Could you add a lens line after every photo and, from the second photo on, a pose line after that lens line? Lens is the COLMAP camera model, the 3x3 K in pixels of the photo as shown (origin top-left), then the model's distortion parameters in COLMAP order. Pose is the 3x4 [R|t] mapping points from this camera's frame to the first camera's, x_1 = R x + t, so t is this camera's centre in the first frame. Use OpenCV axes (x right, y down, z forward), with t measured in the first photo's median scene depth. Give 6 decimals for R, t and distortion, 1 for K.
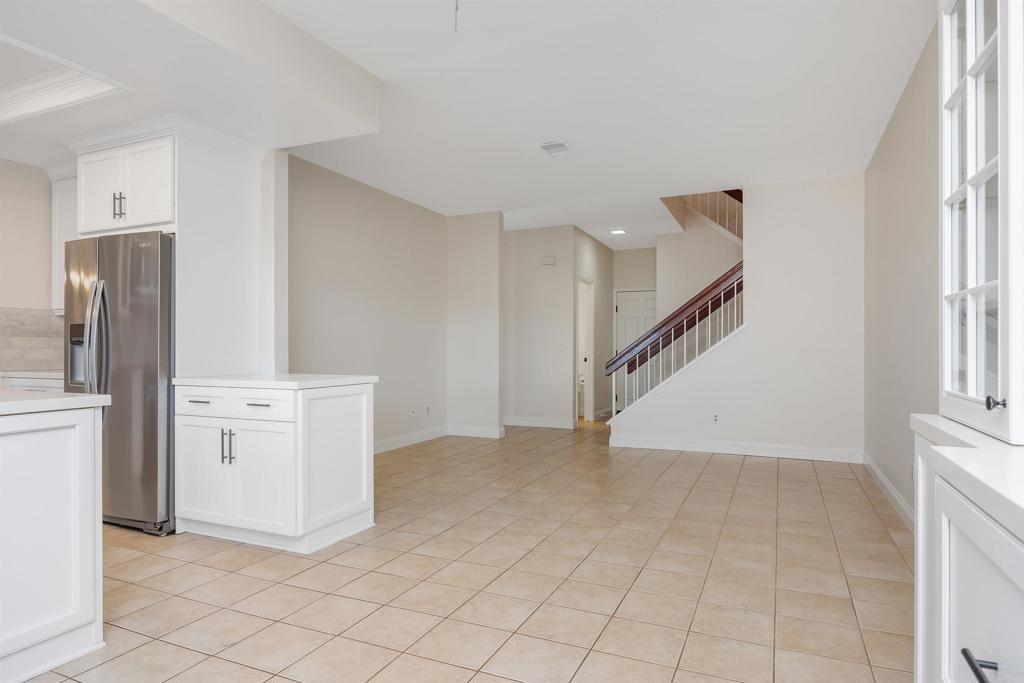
lens RADIAL K [[596.2, 0, 510.0], [0, 596.2, 341.9], [0, 0, 1]] dist [-0.002044, -0.003035]
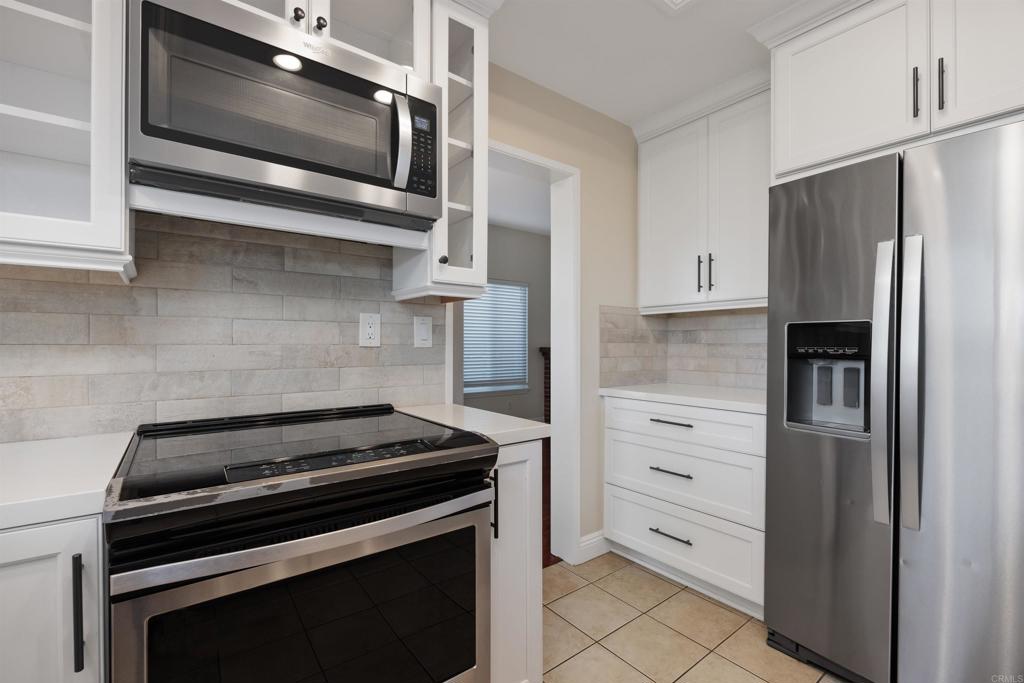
lens RADIAL K [[453.1, 0, 514.8], [0, 453.1, 339.2], [0, 0, 1]] dist [-0.002558, -0.000536]
pose [[0.885198, 0.000922, -0.465214, -0.312003], [-0.004196, 0.999973, -0.006002, -0.004404], [0.465196, 0.007265, 0.885178, 0.196111]]
